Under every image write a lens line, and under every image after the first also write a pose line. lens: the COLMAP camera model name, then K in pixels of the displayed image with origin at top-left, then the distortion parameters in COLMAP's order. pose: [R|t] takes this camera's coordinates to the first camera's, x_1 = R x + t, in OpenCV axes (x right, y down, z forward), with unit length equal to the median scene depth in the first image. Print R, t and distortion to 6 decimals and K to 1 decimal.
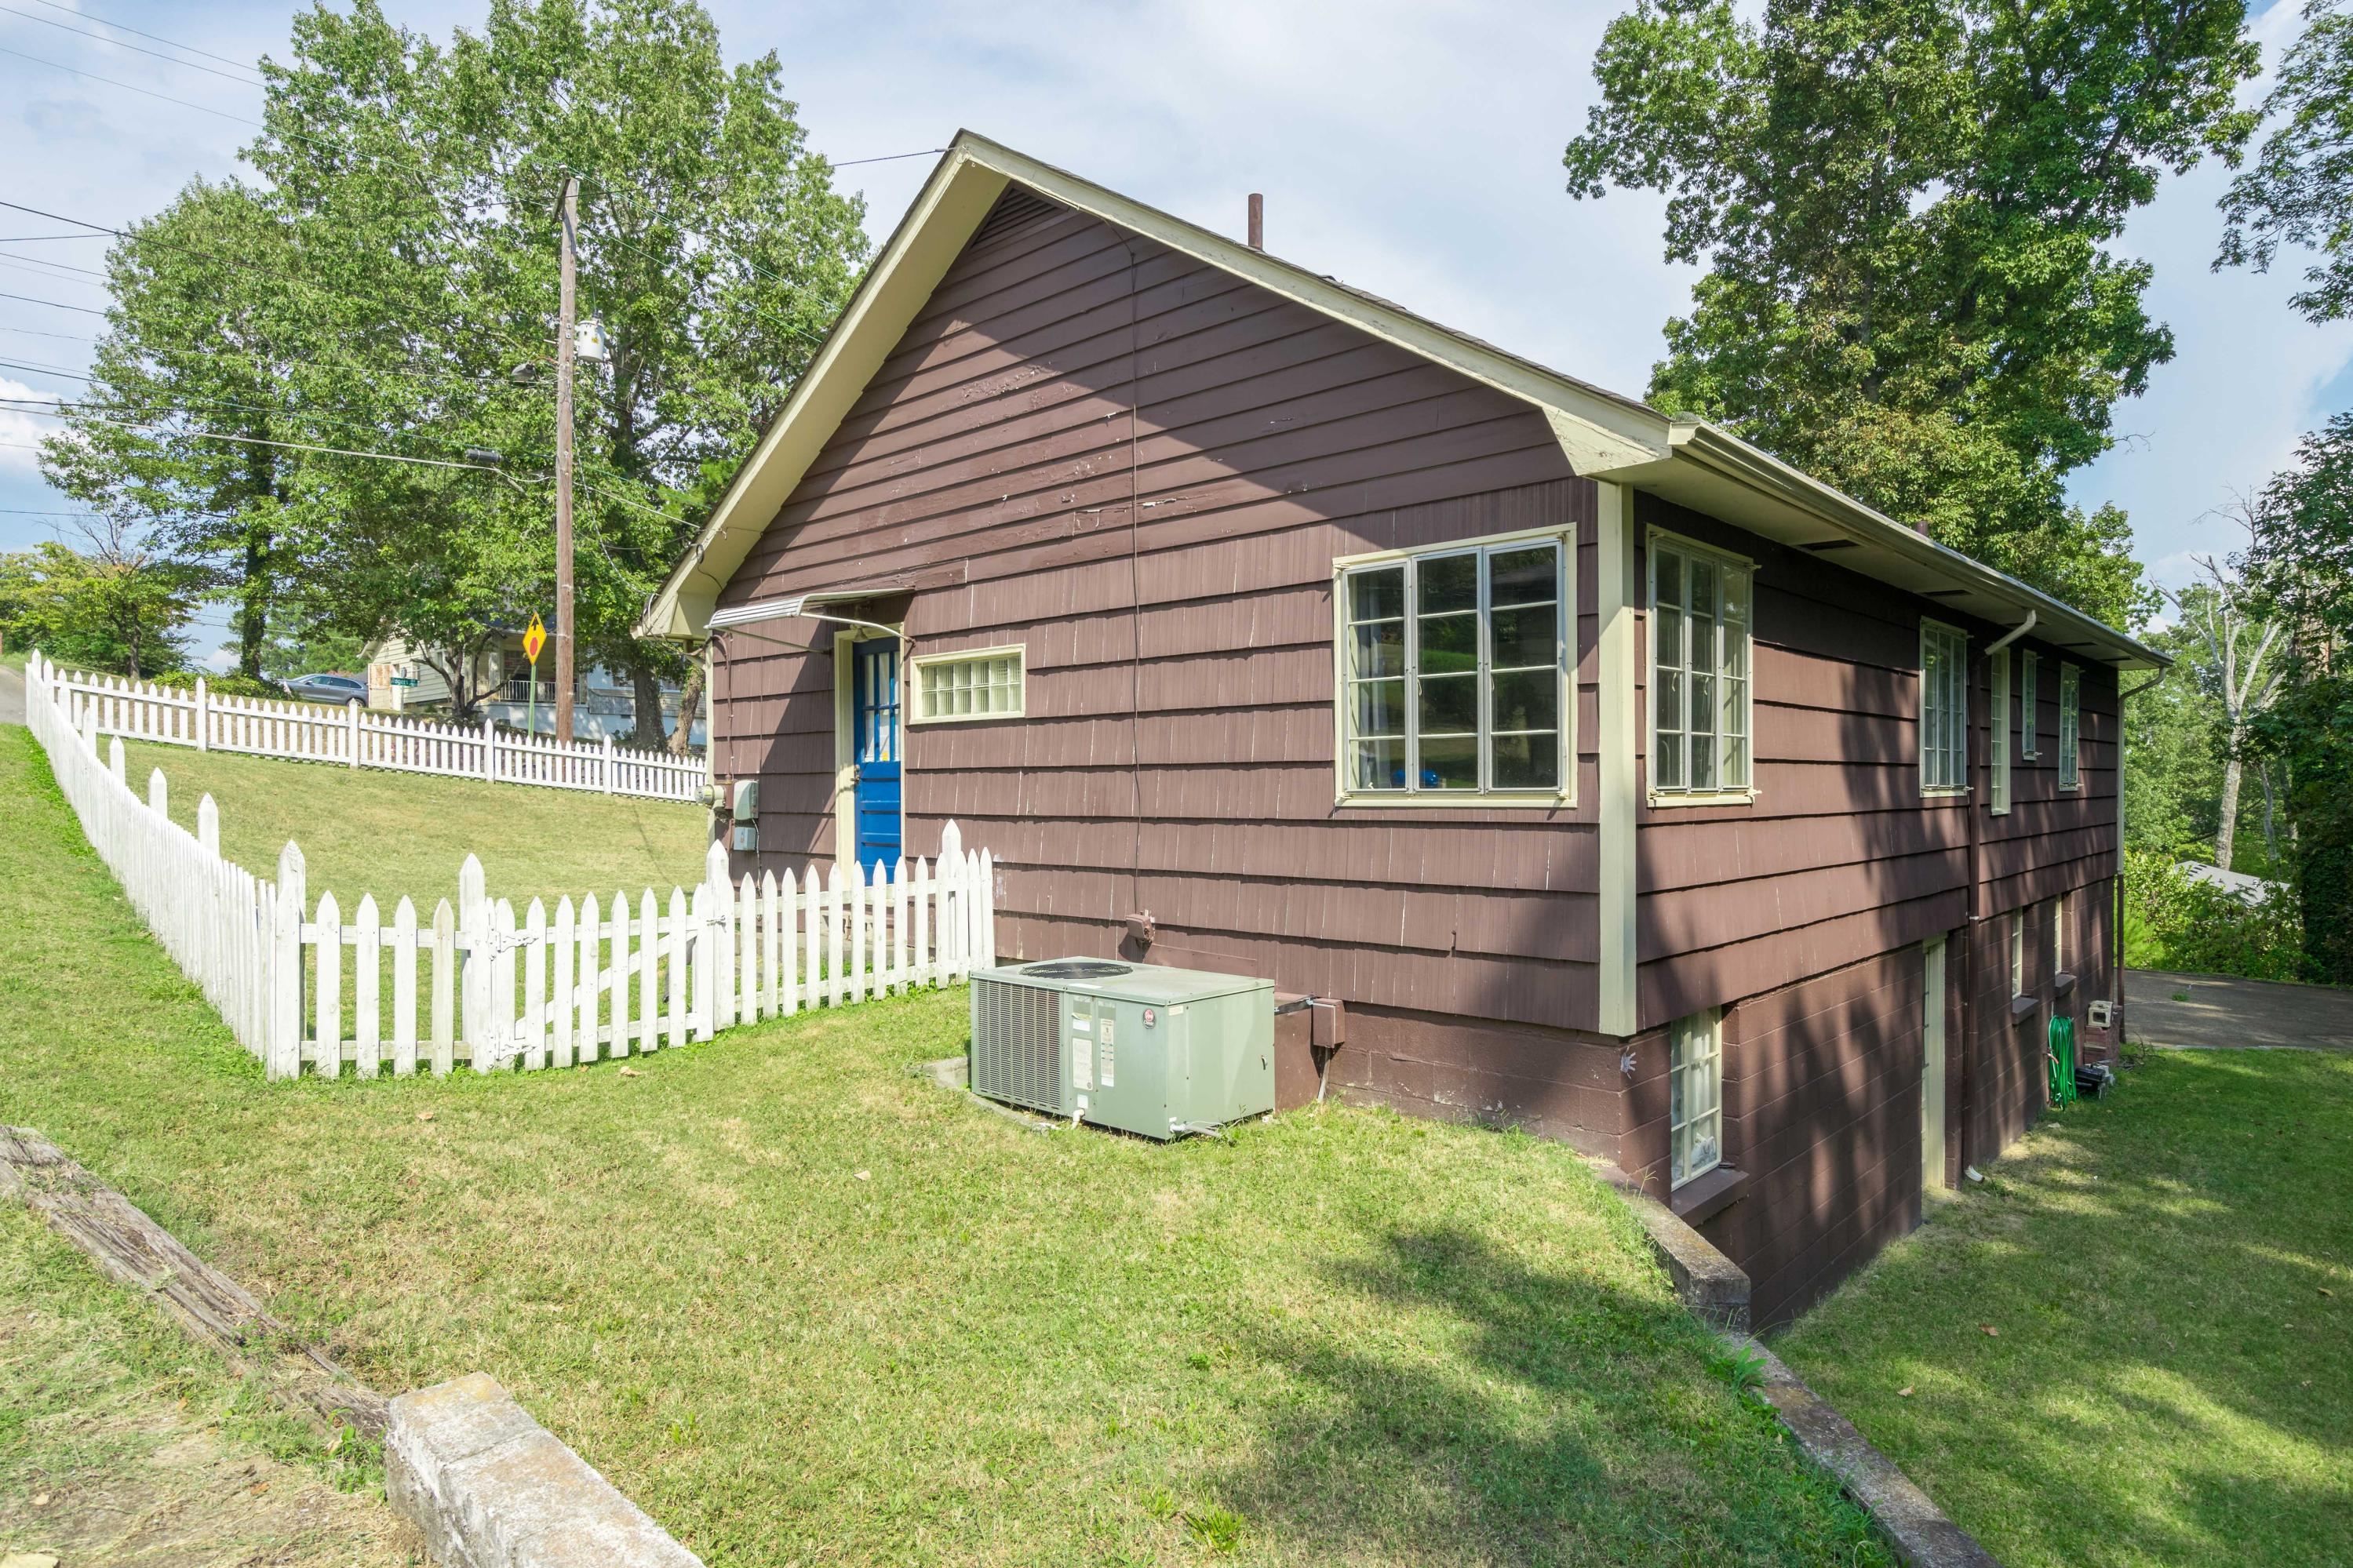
lens RADIAL K [[1331.9, 0, 1178.4], [0, 1331.9, 800.9], [0, 0, 1]] dist [0.004862, 0.001457]
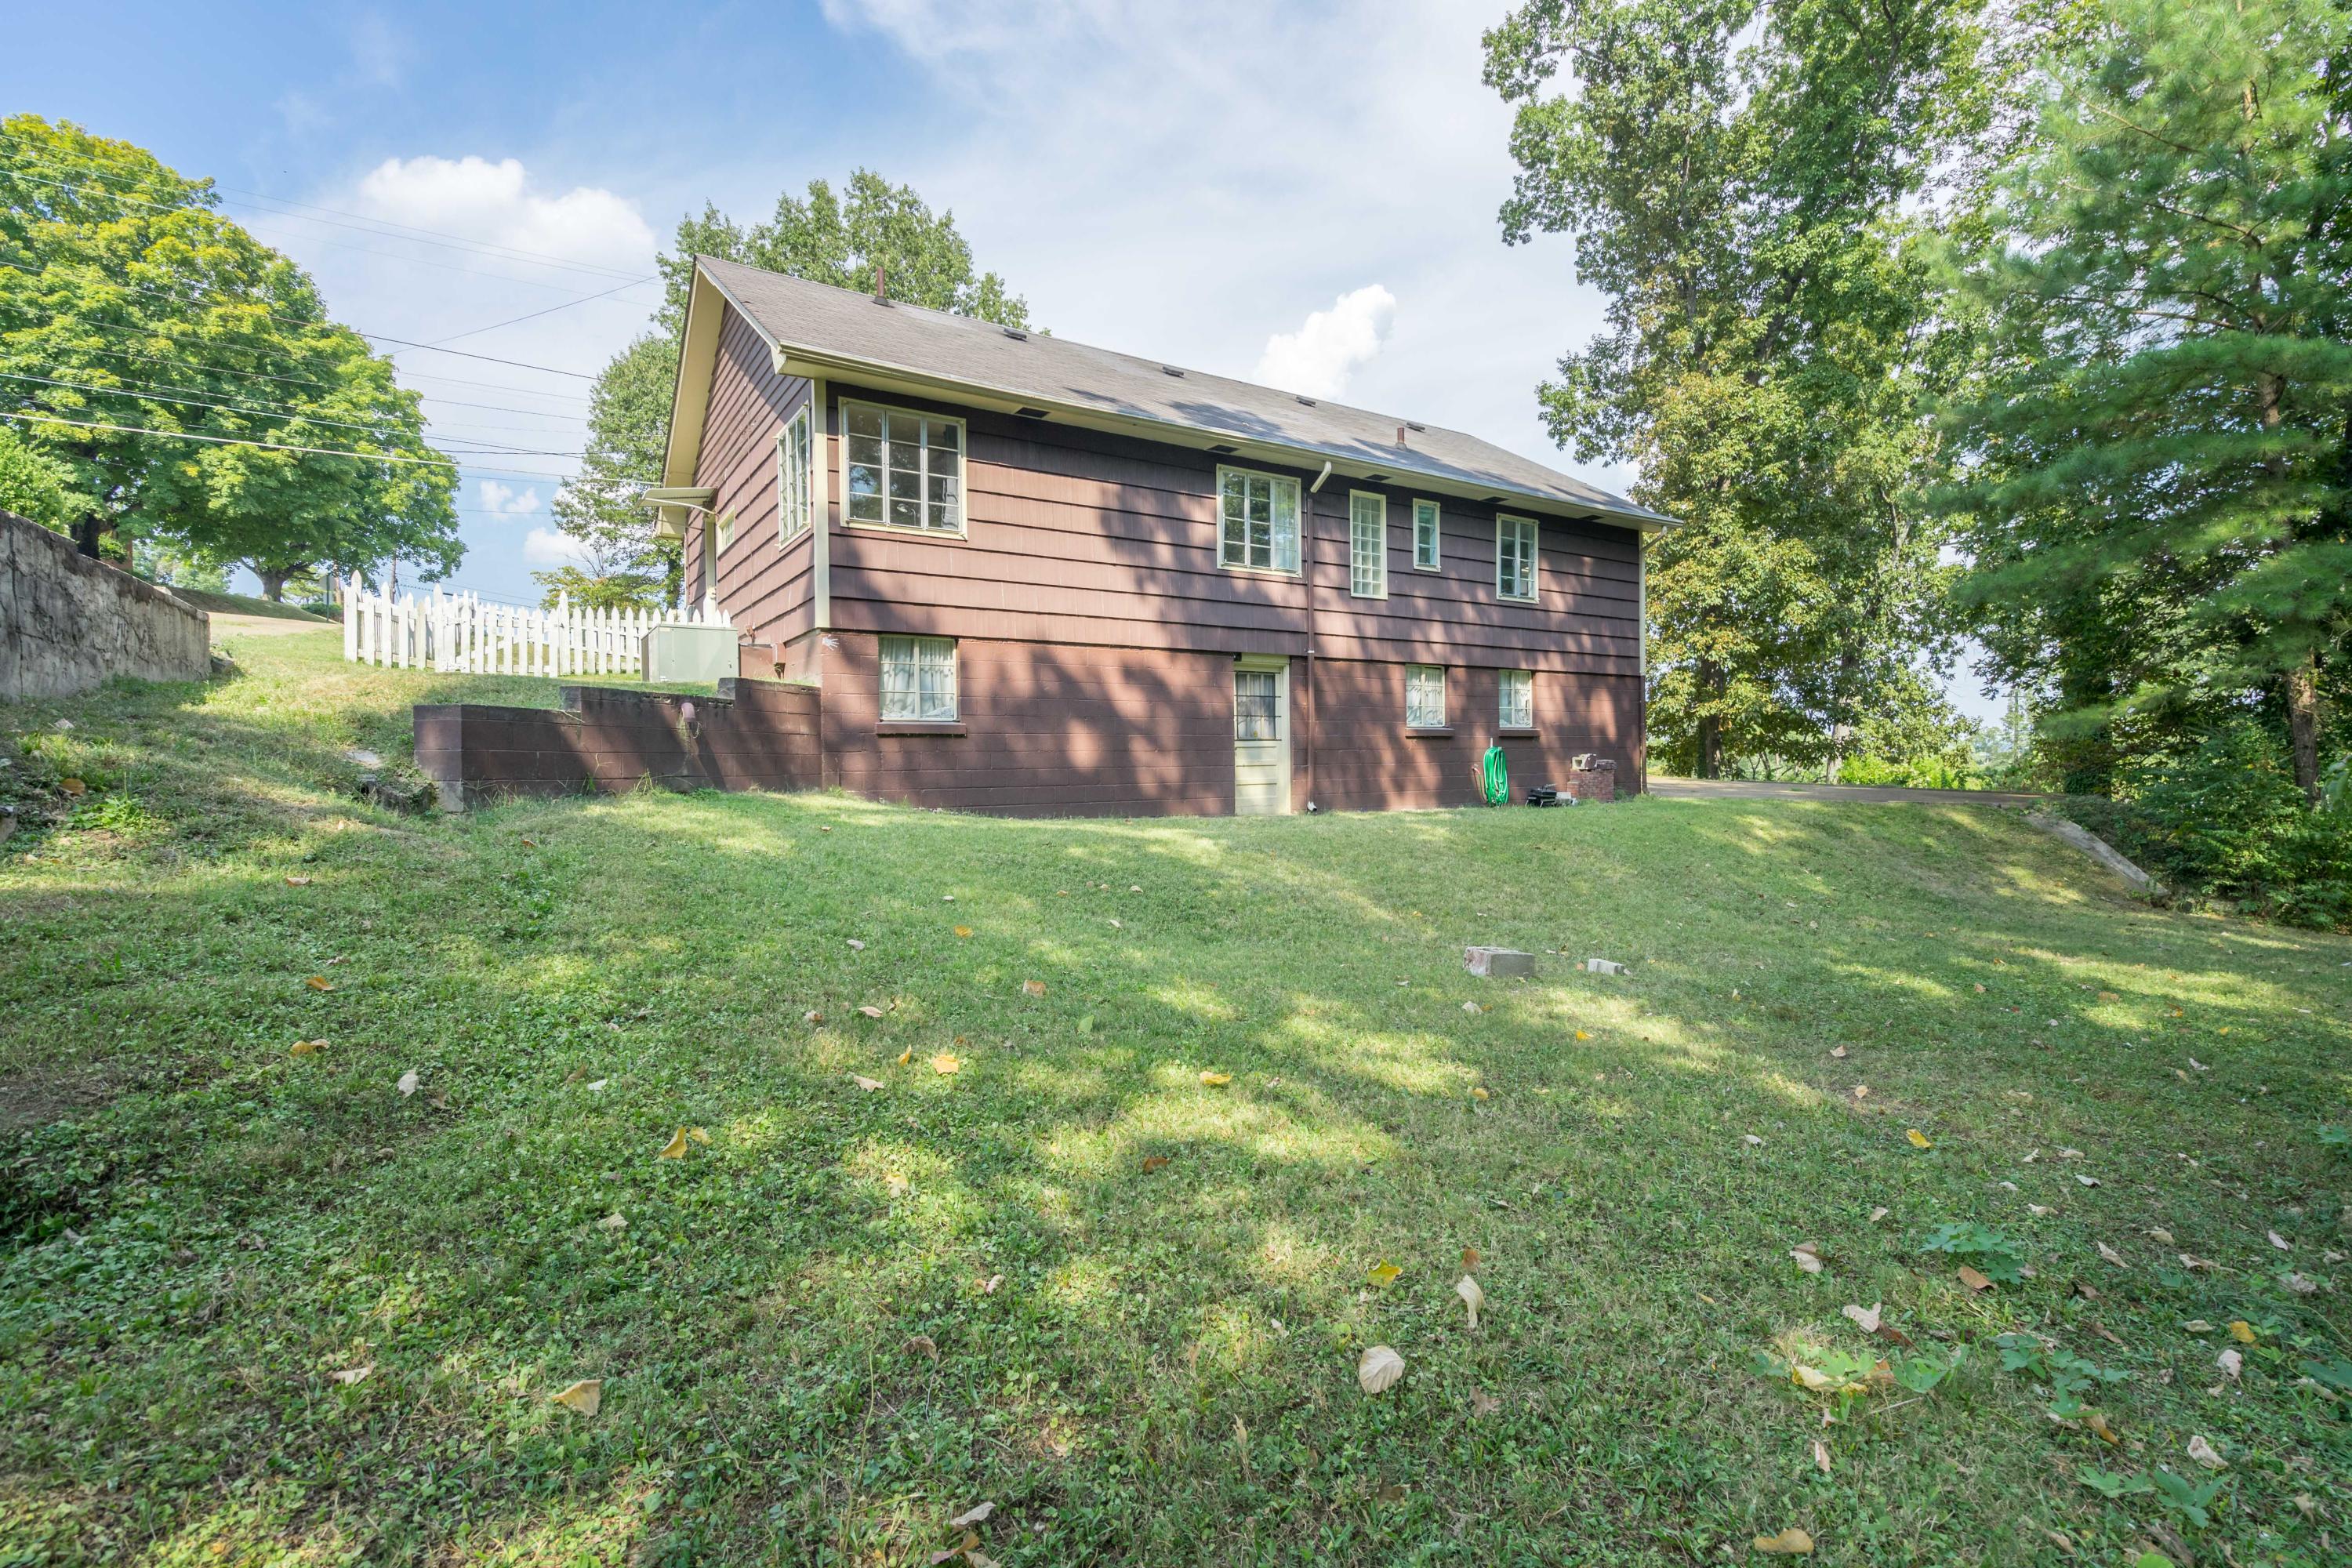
lens RADIAL K [[1043.5, 0, 1183.9], [0, 1043.5, 759.6], [0, 0, 1]] dist [0.025420, 0.000096]
pose [[0.972899, -0.007766, -0.231099, 0.594943], [0.005573, 0.999933, -0.010141, 0.189841], [0.231162, 0.008578, 0.972877, -0.251529]]
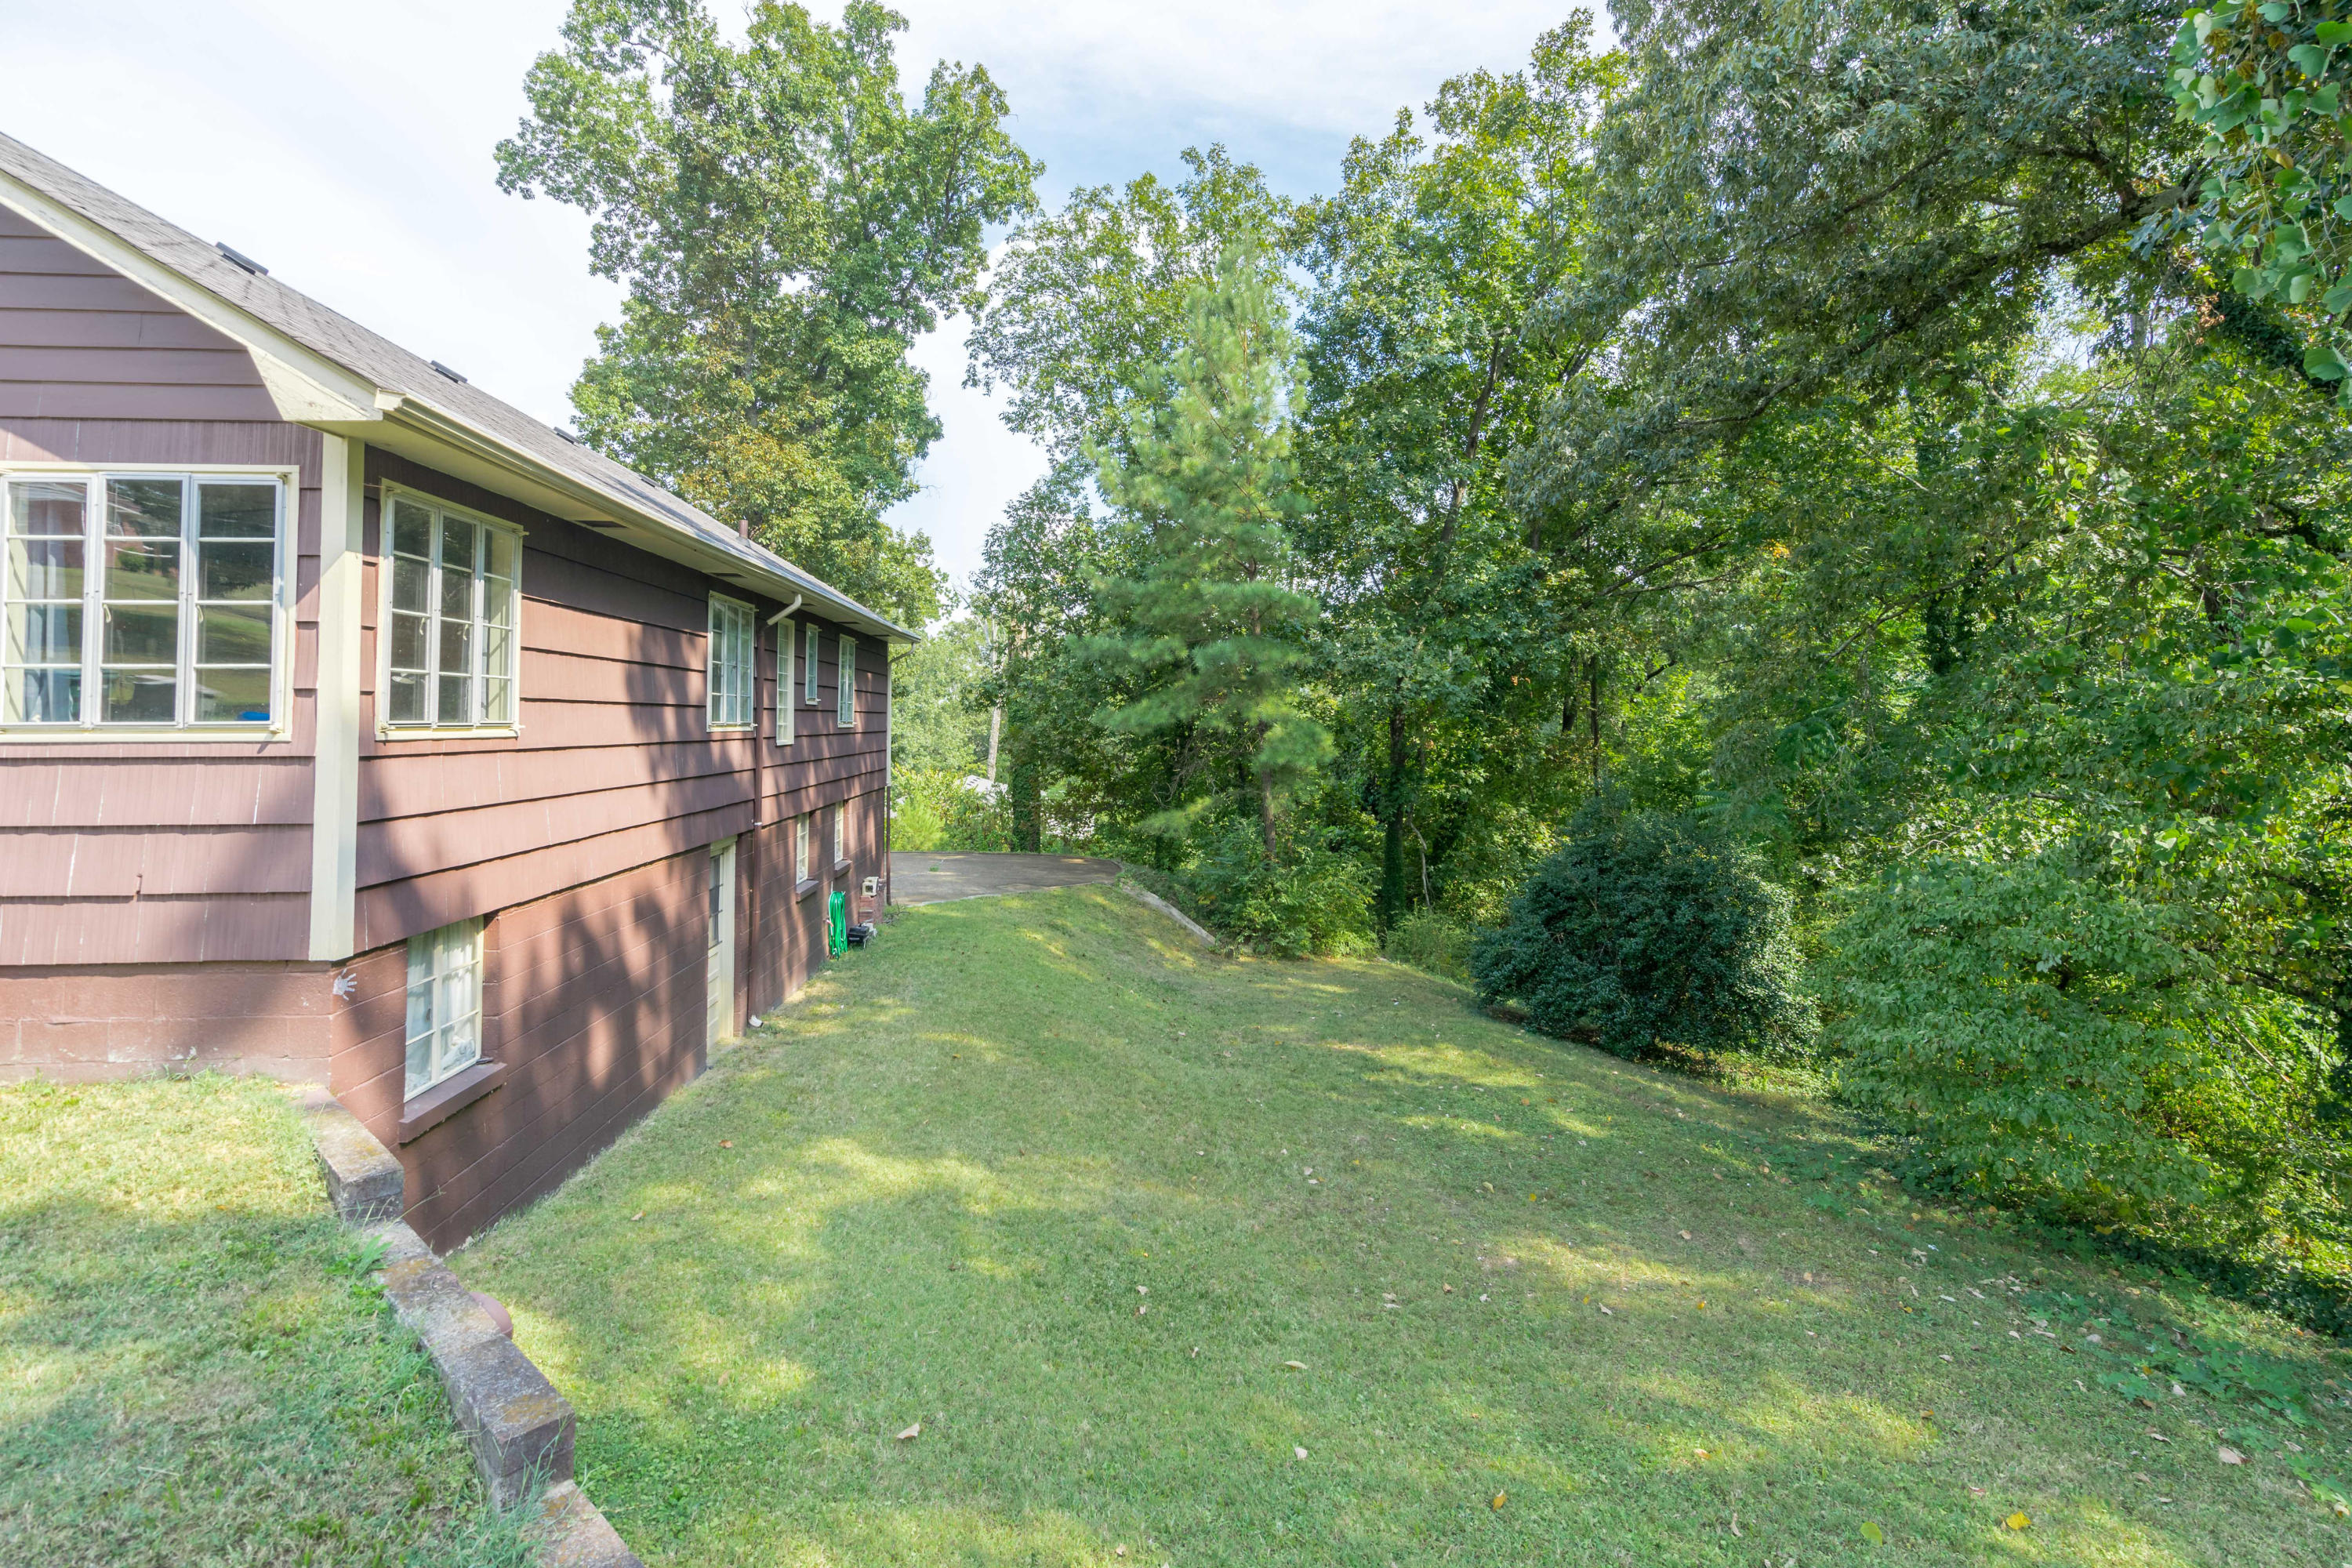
lens RADIAL K [[1094.9, 0, 1179.4], [0, 1094.9, 681.8], [0, 0, 1]] dist [-0.003584, -0.000325]
pose [[0.678514, 0.031155, 0.733927, 0.065763], [0.005381, 0.998863, -0.047377, 0.001347], [-0.734568, 0.036095, 0.677574, -0.032564]]
